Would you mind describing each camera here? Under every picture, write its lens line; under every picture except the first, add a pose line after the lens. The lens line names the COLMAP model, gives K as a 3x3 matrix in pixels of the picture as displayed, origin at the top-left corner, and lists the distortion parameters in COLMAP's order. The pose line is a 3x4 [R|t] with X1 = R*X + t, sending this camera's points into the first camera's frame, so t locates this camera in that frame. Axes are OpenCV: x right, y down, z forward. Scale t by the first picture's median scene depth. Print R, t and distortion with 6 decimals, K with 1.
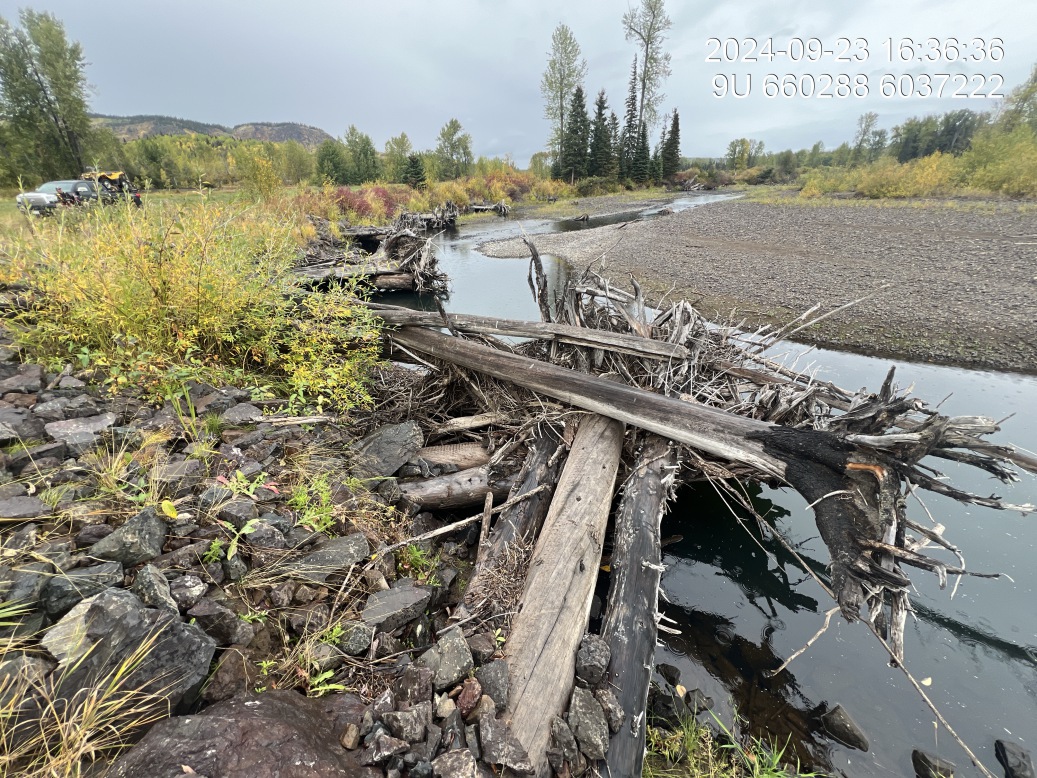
lens RADIAL K [[412.9, 0, 517.1], [0, 412.9, 384.9], [0, 0, 1]] dist [-0.002357, 0.000231]
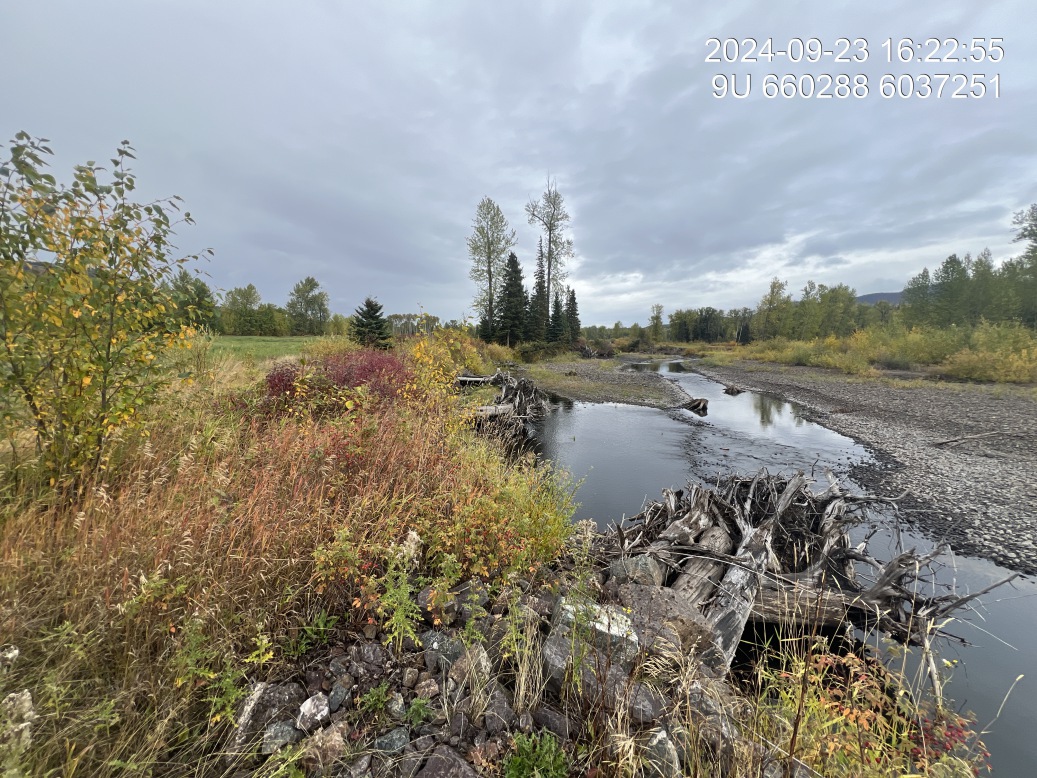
lens RADIAL K [[412.9, 0, 516.7], [0, 412.9, 389.6], [0, 0, 1]] dist [-0.002357, 0.000231]
pose [[0.931254, -0.000372, 0.364370, -0.148392], [0.123042, 0.941581, -0.313507, -0.110228], [-0.342967, 0.336787, 0.876897, 0.225272]]
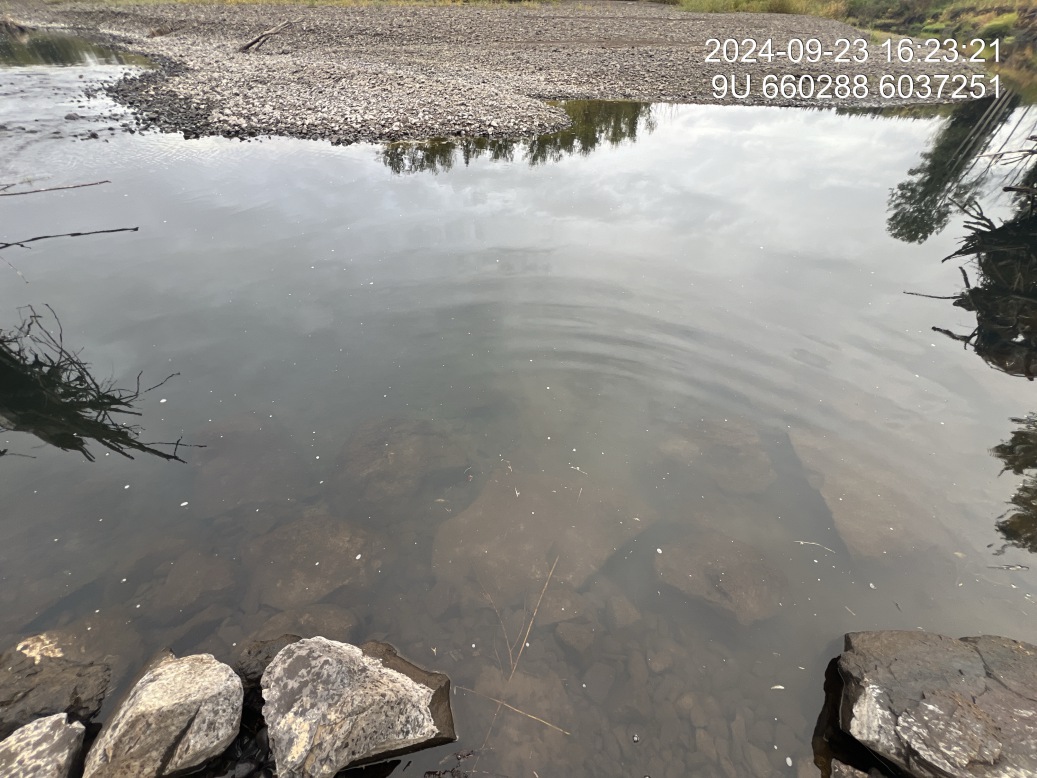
lens RADIAL K [[412.9, 0, 516.6], [0, 412.9, 386.7], [0, 0, 1]] dist [-0.002357, 0.000231]
pose [[0.062797, -0.658641, 0.749833, -0.102508], [0.417908, 0.699629, 0.579544, -0.081922], [-0.906316, 0.276968, 0.319186, 0.223797]]
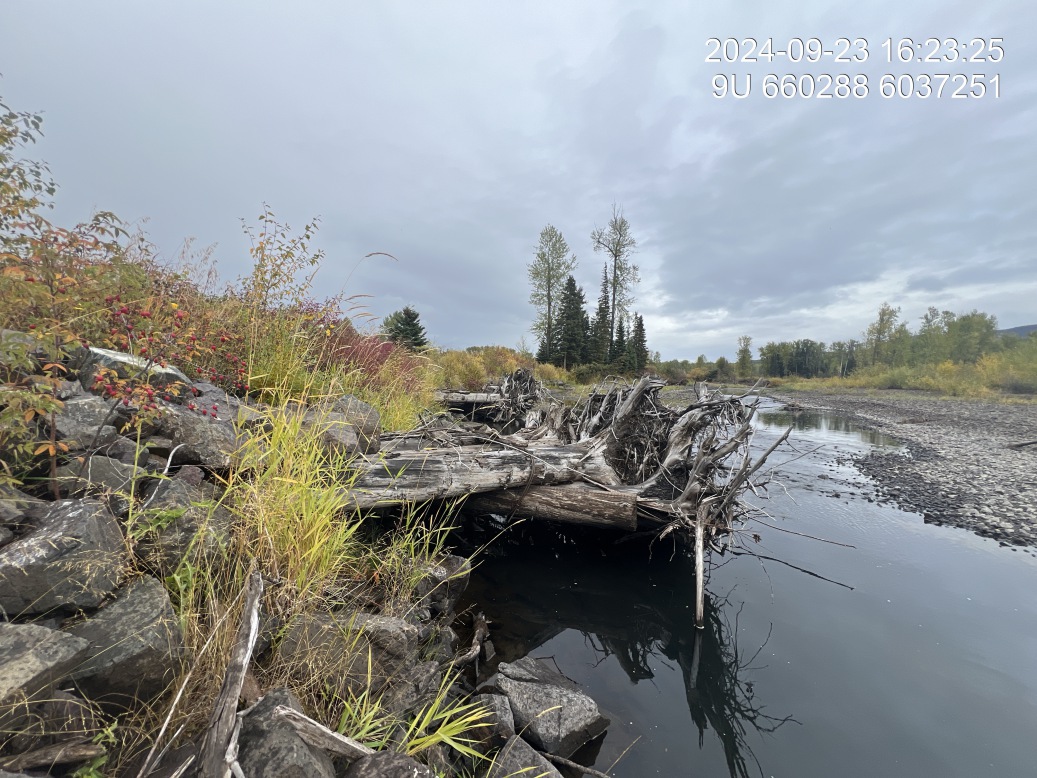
lens RADIAL K [[412.9, 0, 516.5], [0, 412.9, 390.6], [0, 0, 1]] dist [-0.002357, 0.000231]
pose [[0.981700, 0.049979, 0.183757, -0.108514], [0.028491, 0.915538, -0.401221, -0.088172], [-0.188289, 0.399115, 0.897360, 0.225928]]
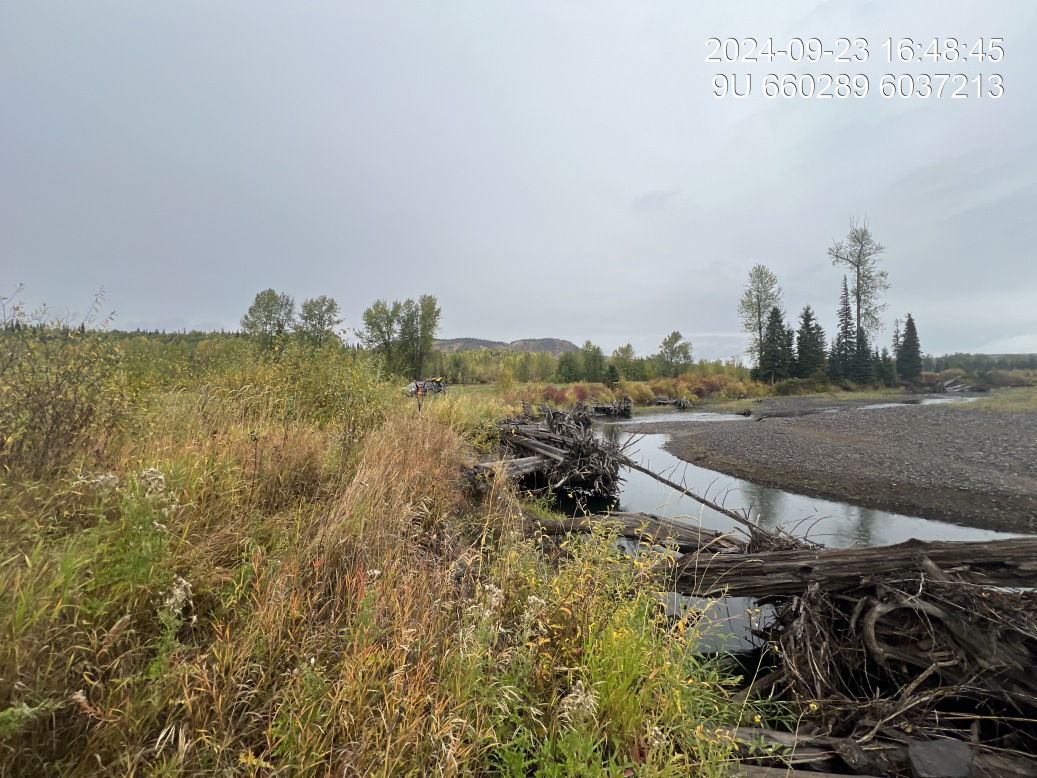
lens RADIAL K [[412.9, 0, 516.7], [0, 412.9, 385.5], [0, 0, 1]] dist [-0.002357, 0.000231]
pose [[0.870337, 0.012483, -0.492298, 0.075045], [-0.222254, 0.902034, -0.370051, 0.038945], [0.439450, 0.431485, 0.787848, -0.089797]]
